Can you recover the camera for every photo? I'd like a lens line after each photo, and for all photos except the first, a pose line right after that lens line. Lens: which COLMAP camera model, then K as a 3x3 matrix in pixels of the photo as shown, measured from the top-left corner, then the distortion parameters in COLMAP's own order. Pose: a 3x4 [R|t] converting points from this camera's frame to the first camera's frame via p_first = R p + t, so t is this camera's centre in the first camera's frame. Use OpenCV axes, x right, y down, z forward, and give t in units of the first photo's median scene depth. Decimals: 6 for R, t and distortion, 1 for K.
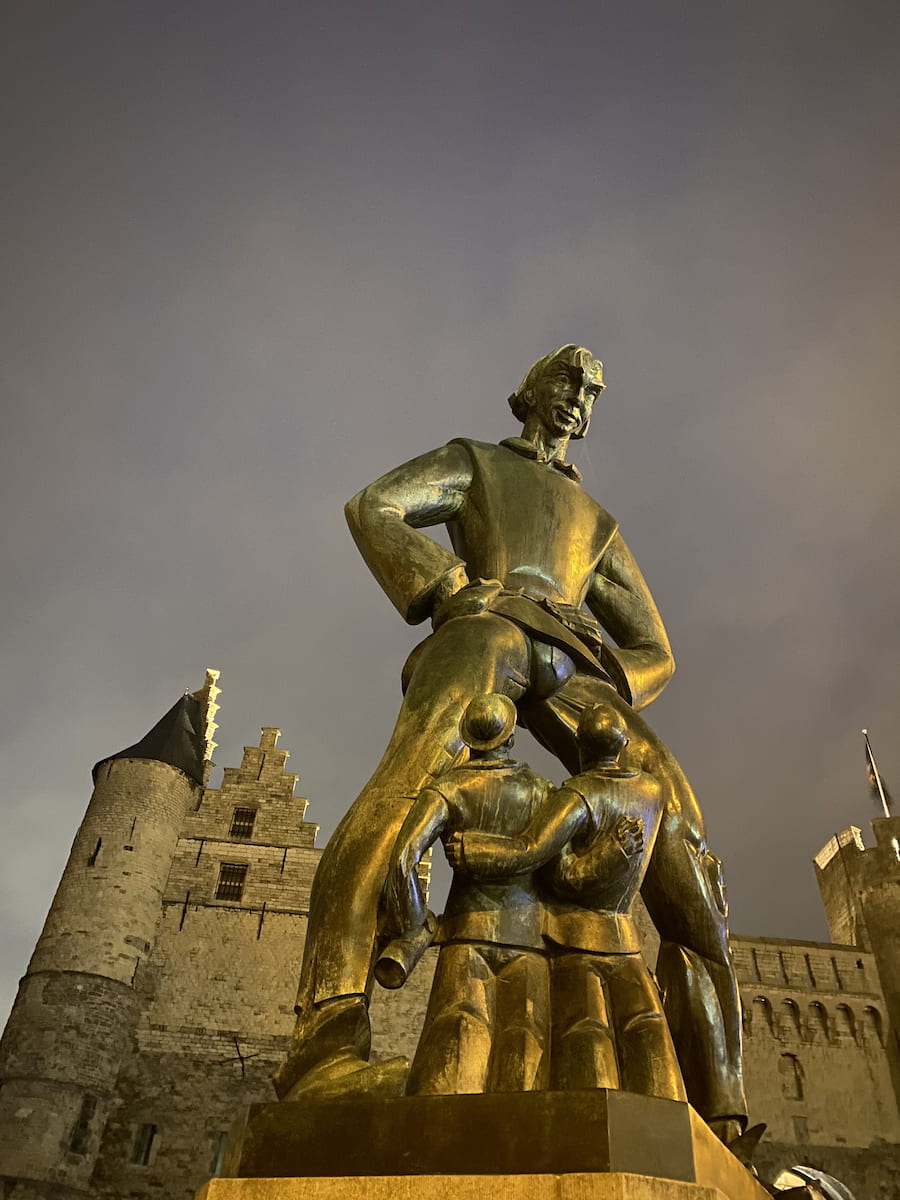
lens RADIAL K [[925.5, 0, 450.5], [0, 925.5, 599.1], [0, 0, 1]] dist [0.041159, -0.019045]
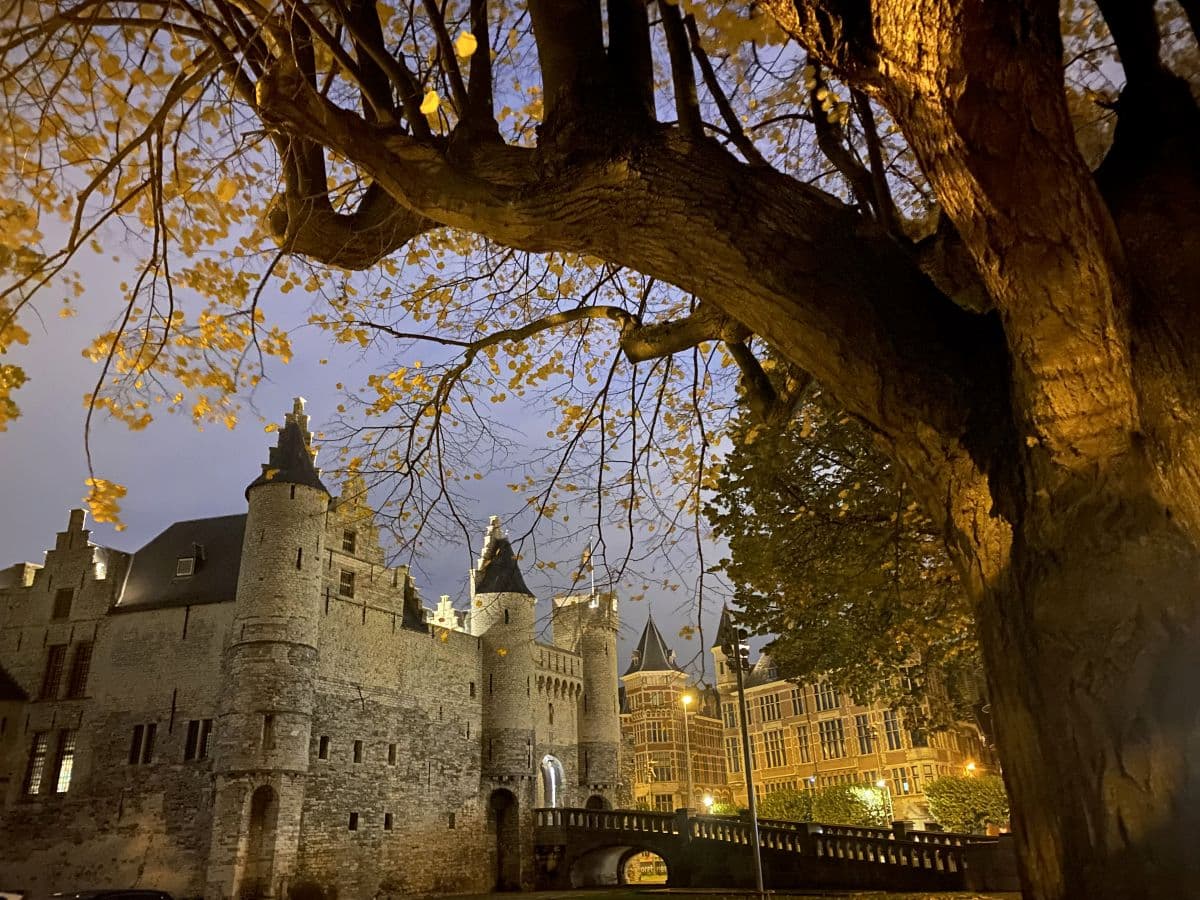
lens RADIAL K [[925.5, 0, 598.7], [0, 925.5, 450.0], [0, 0, 1]] dist [0.041159, -0.019045]
pose [[0.579623, 0.252408, 0.774808, -1.340676], [-0.487122, 0.869557, 0.081134, -0.214413], [-0.653261, -0.424453, 0.626969, -0.095504]]
